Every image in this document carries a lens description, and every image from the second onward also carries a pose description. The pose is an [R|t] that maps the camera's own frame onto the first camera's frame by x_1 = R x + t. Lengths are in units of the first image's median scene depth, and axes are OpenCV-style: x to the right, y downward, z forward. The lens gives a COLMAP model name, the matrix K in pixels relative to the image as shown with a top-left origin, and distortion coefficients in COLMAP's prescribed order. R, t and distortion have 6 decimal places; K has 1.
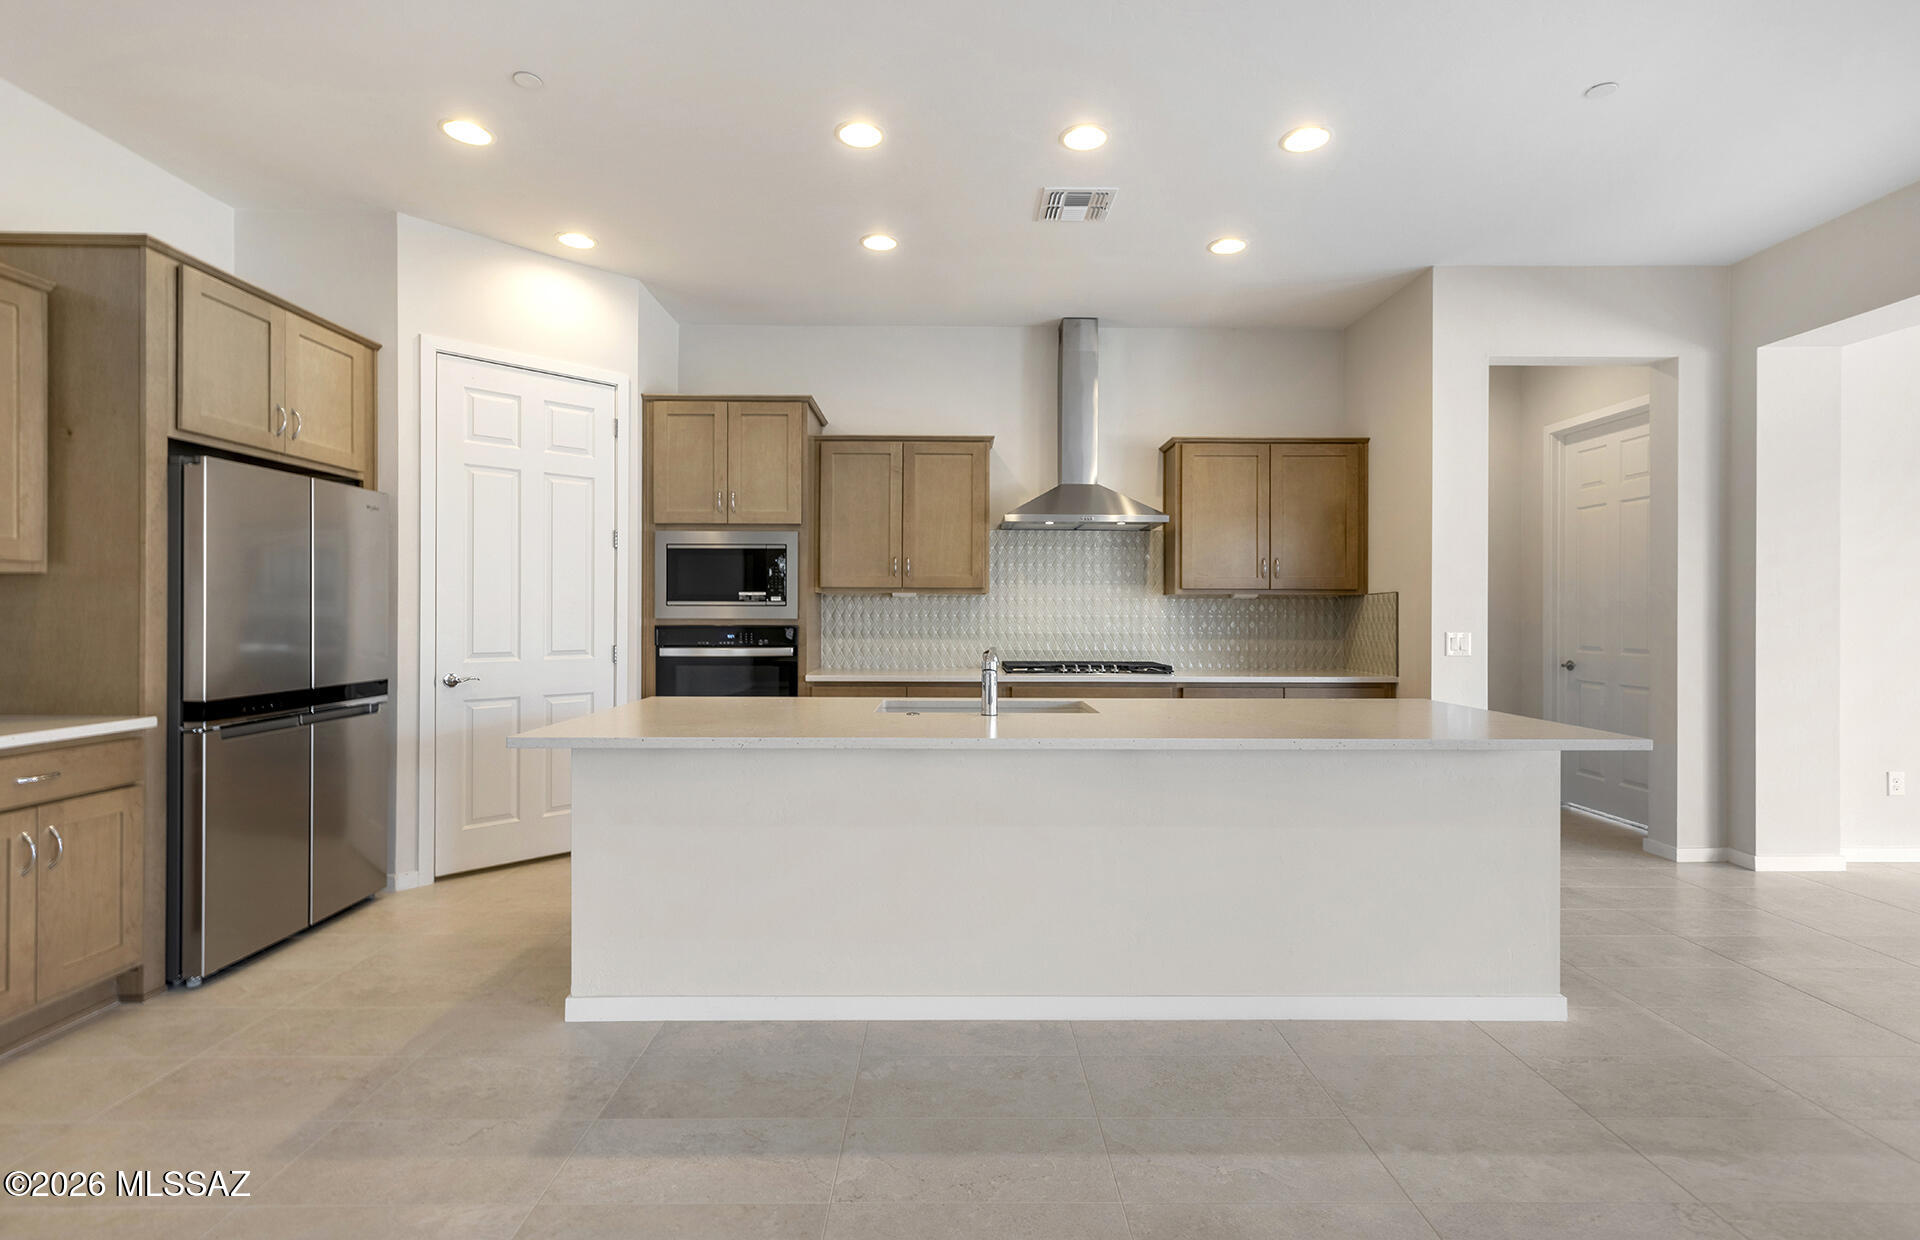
lens RADIAL K [[872.0, 0, 959.0], [0, 872.0, 612.4], [0, 0, 1]] dist [0.003547, 0.000612]
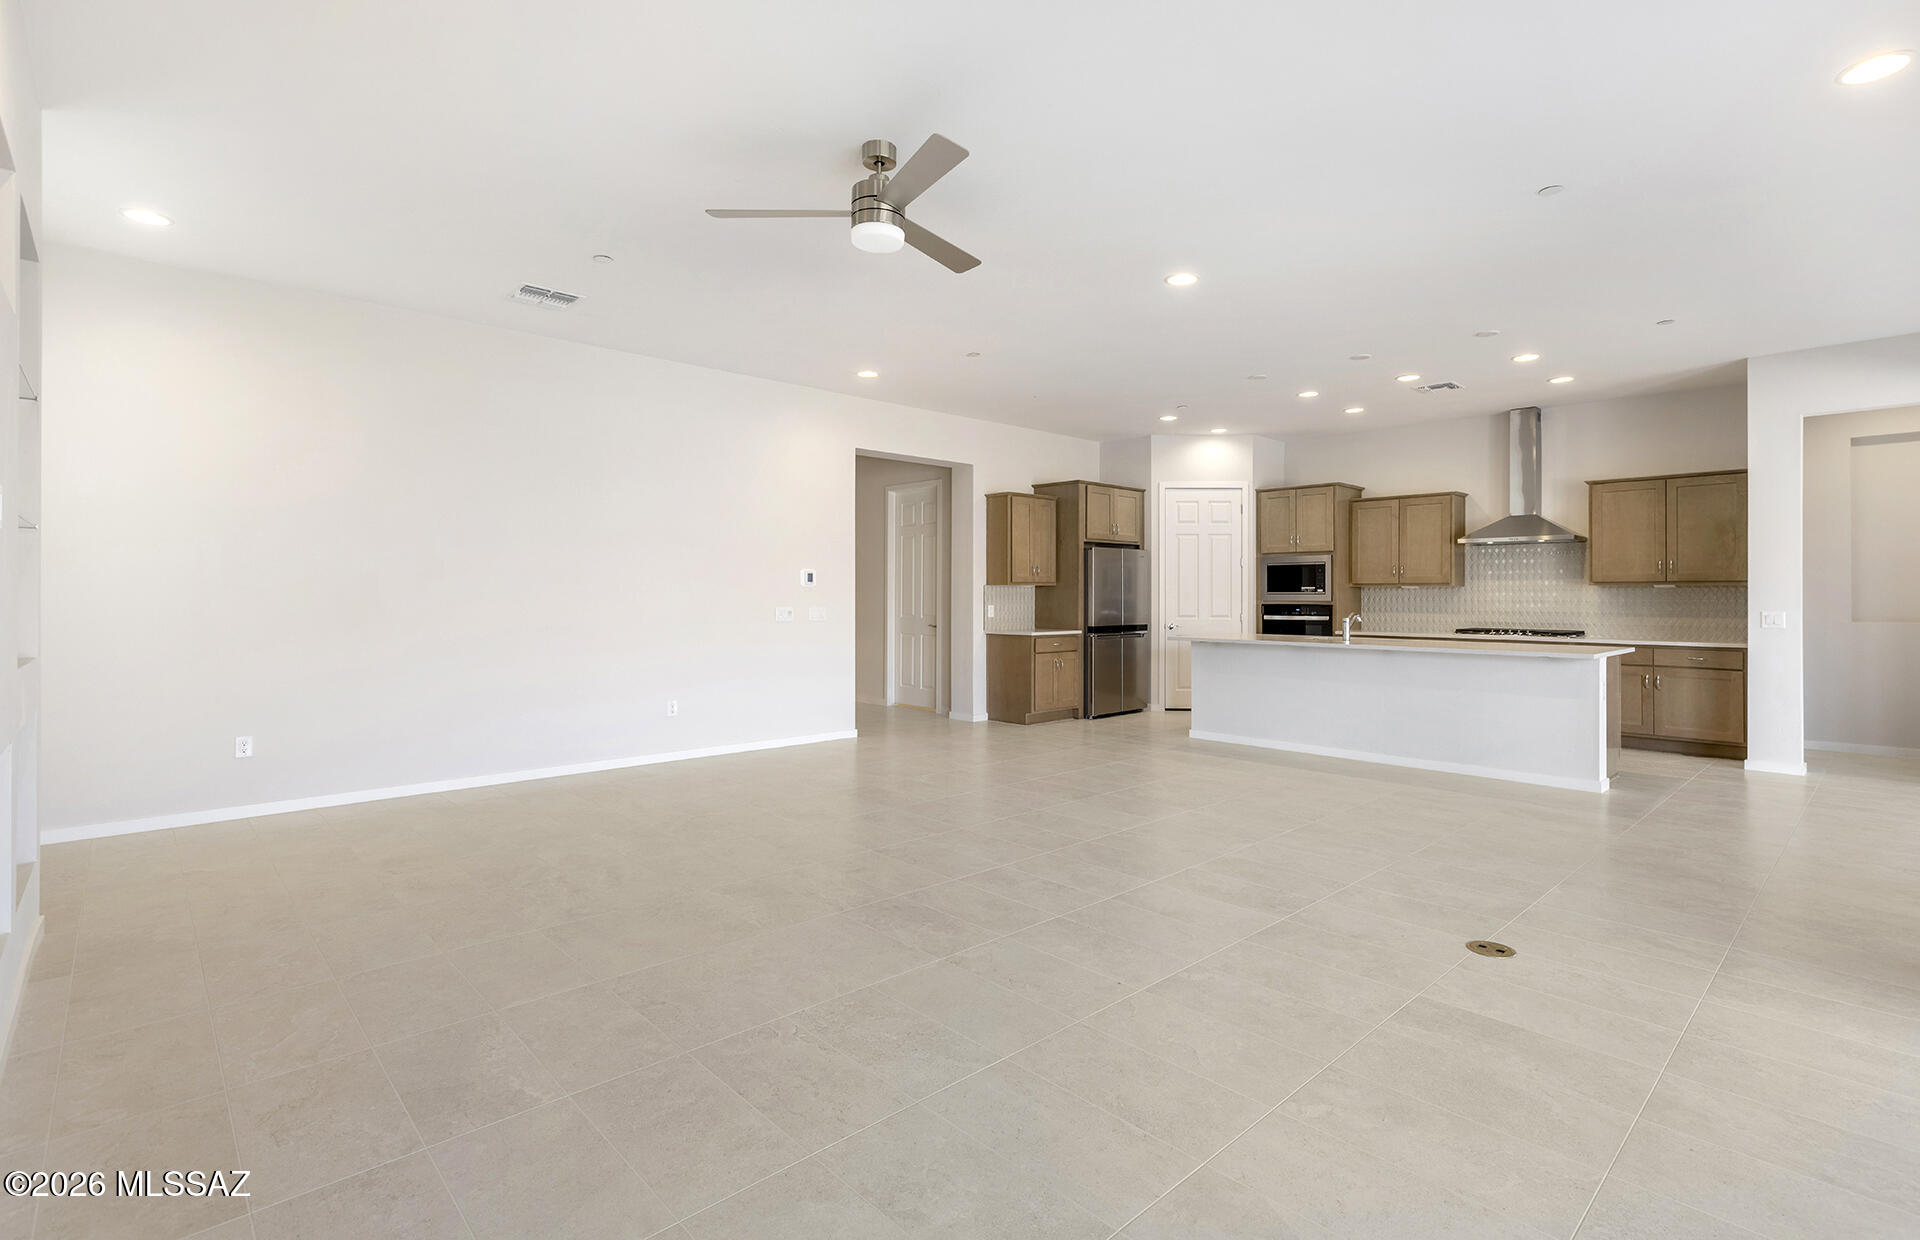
lens RADIAL K [[872.0, 0, 984.0], [0, 872.0, 593.4], [0, 0, 1]] dist [0.003547, 0.000612]
pose [[0.682308, -0.002527, -0.731060, 0.785323], [0.000469, 0.999995, -0.003019, -0.004232], [0.731065, 0.001717, 0.682306, -0.963810]]
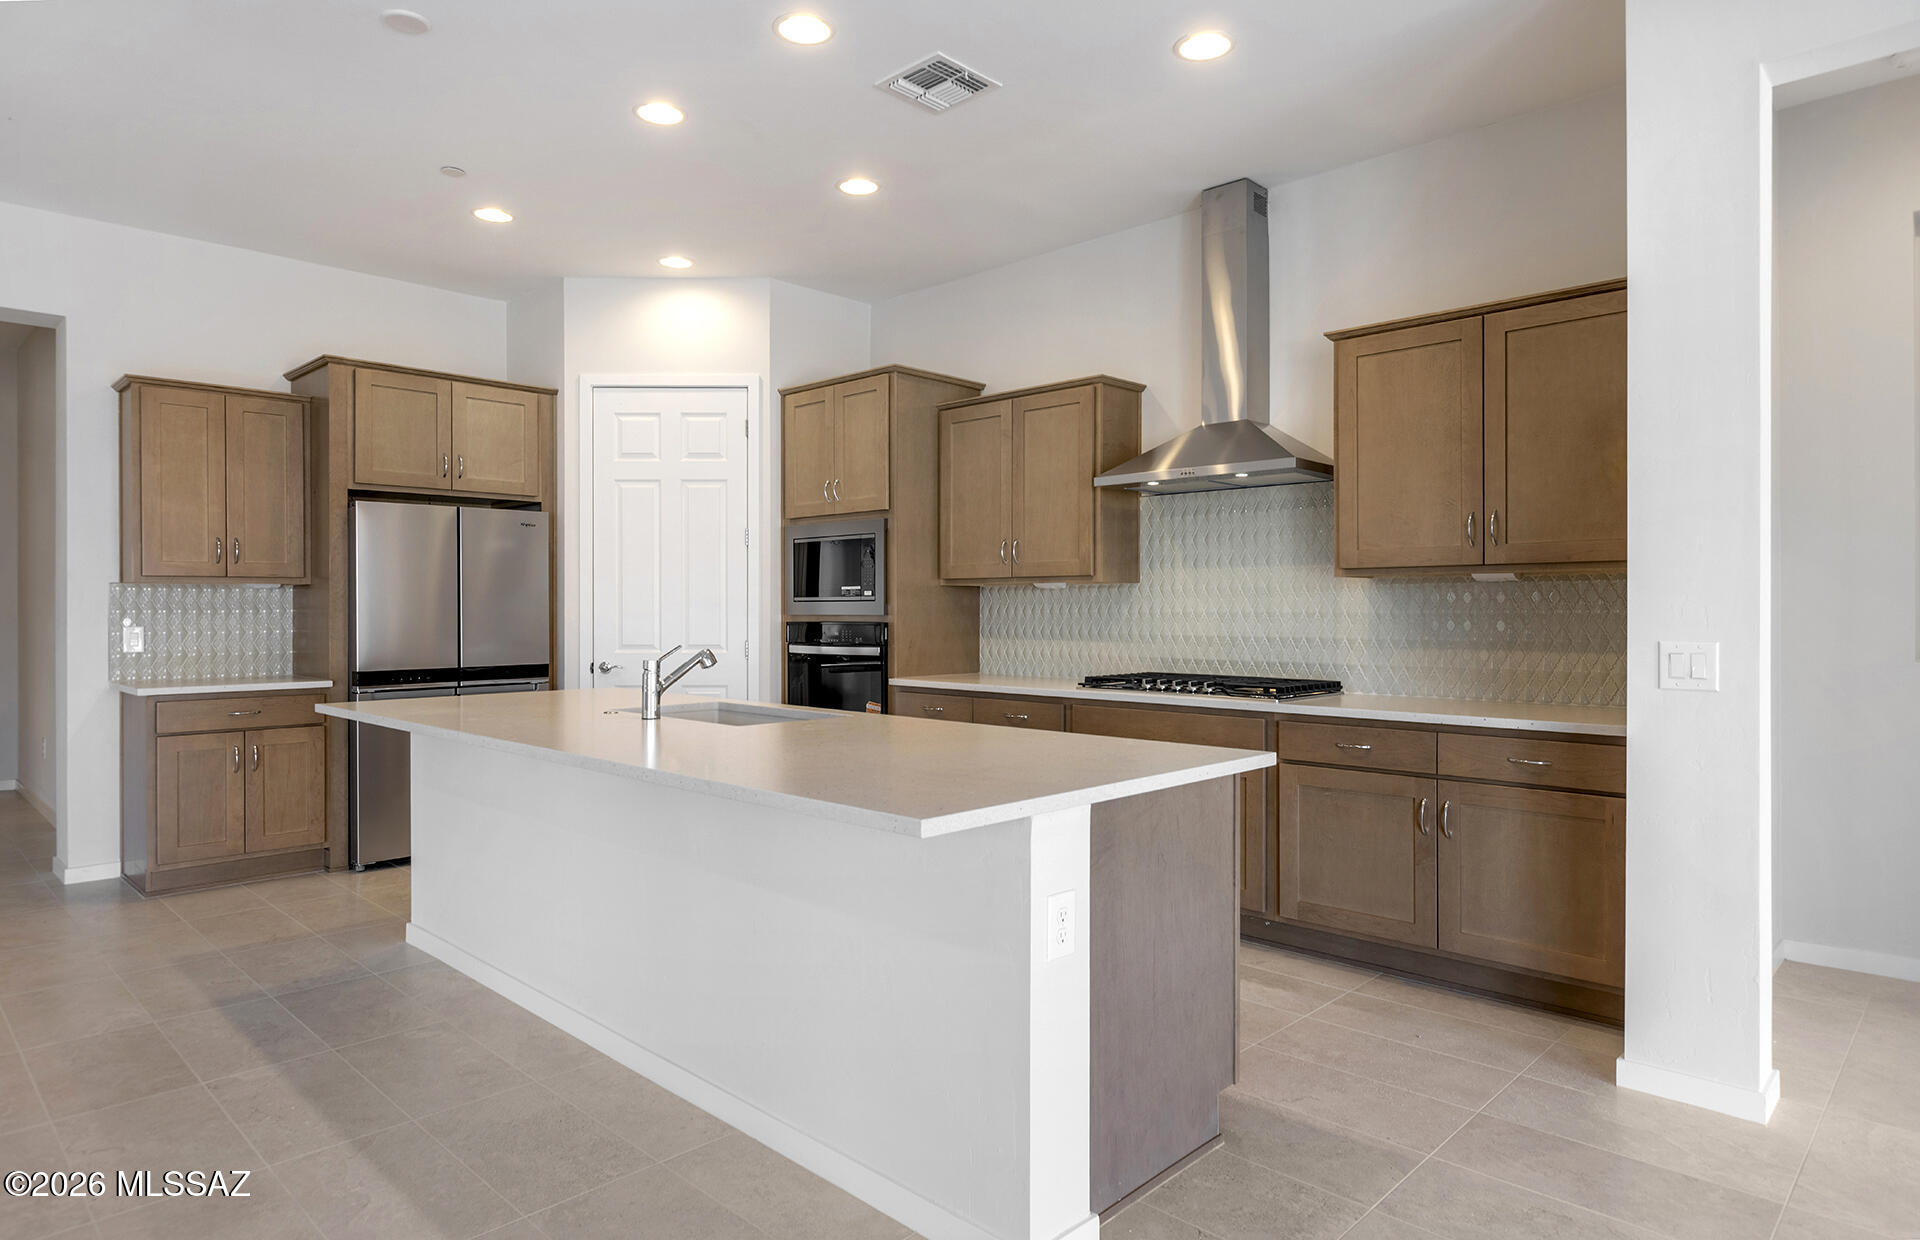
lens RADIAL K [[1099.1, 0, 958.9], [0, 1099.1, 606.9], [0, 0, 1]] dist [0.002235, -0.001211]
pose [[0.712407, -0.005032, -0.701749, 0.763039], [0.003420, 0.999987, -0.003698, 0.004210], [0.701759, 0.000234, 0.712415, 0.284967]]
